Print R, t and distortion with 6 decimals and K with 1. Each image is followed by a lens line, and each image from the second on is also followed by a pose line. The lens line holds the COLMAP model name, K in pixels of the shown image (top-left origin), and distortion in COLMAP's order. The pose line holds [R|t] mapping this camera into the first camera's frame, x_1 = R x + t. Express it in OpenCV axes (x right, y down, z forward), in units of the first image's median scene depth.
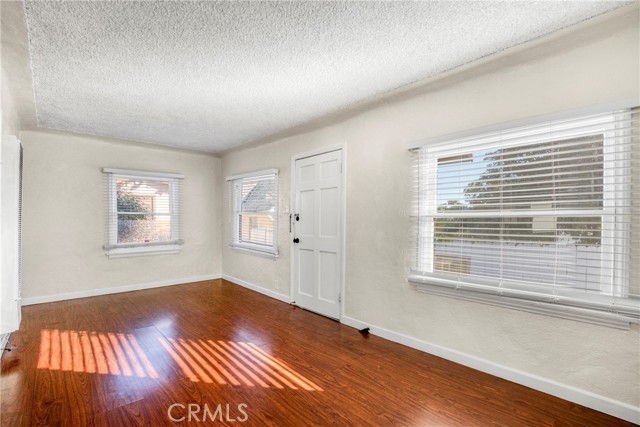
lens RADIAL K [[297.7, 0, 310.5], [0, 297.7, 220.3], [0, 0, 1]] dist [-0.030592, 0.000419]
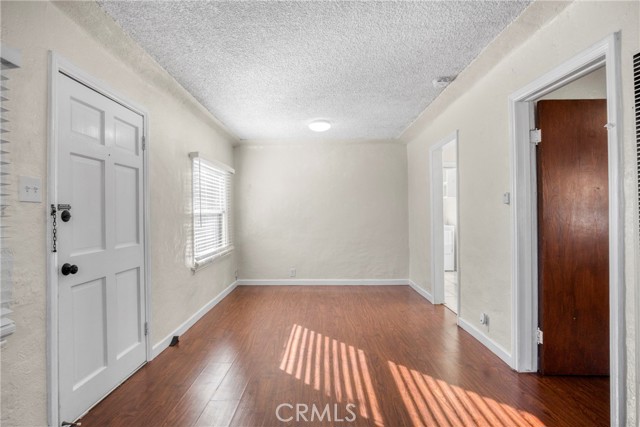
lens RADIAL K [[333.4, 0, 320.7], [0, 333.4, 211.8], [0, 0, 1]] dist [0.001949, -0.000124]
pose [[-0.745639, 0.001612, 0.666348, -0.743795], [0.011375, 0.999882, 0.010309, -0.016243], [-0.666253, 0.015266, -0.745569, 1.336593]]
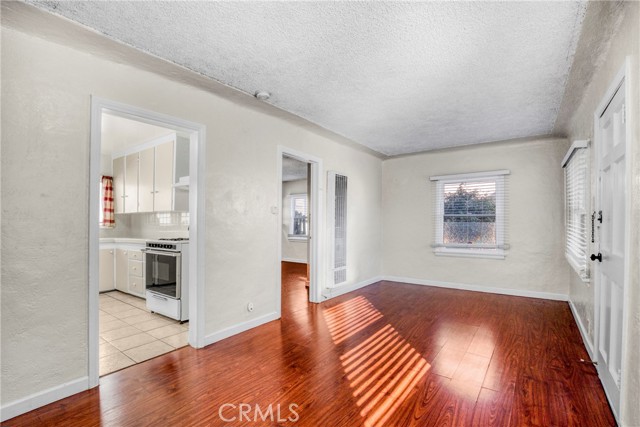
lens RADIAL K [[297.7, 0, 318.2], [0, 297.7, 220.0], [0, 0, 1]] dist [-0.030592, 0.000419]
pose [[0.202103, -0.005362, -0.979350, 0.475077], [-0.003272, 0.999976, -0.006150, 0.001587], [0.979359, 0.004448, 0.202081, 0.425933]]
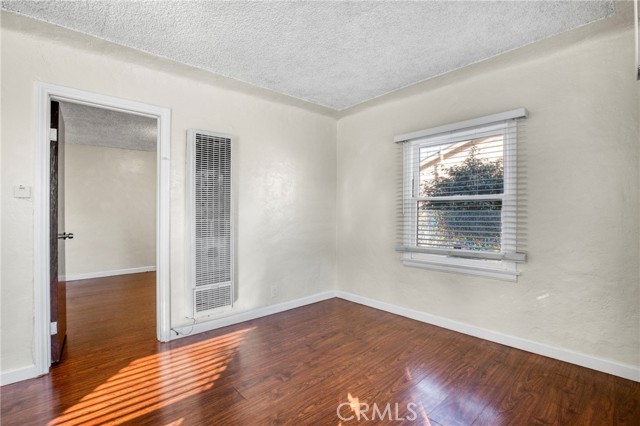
lens RADIAL K [[297.7, 0, 319.9], [0, 297.7, 209.4], [0, 0, 1]] dist [-0.030592, 0.000419]
pose [[-0.006024, -0.004966, -0.999970, 0.024375], [0.001340, 0.999987, -0.004974, 0.001815], [0.999981, -0.001370, -0.006017, 1.075985]]
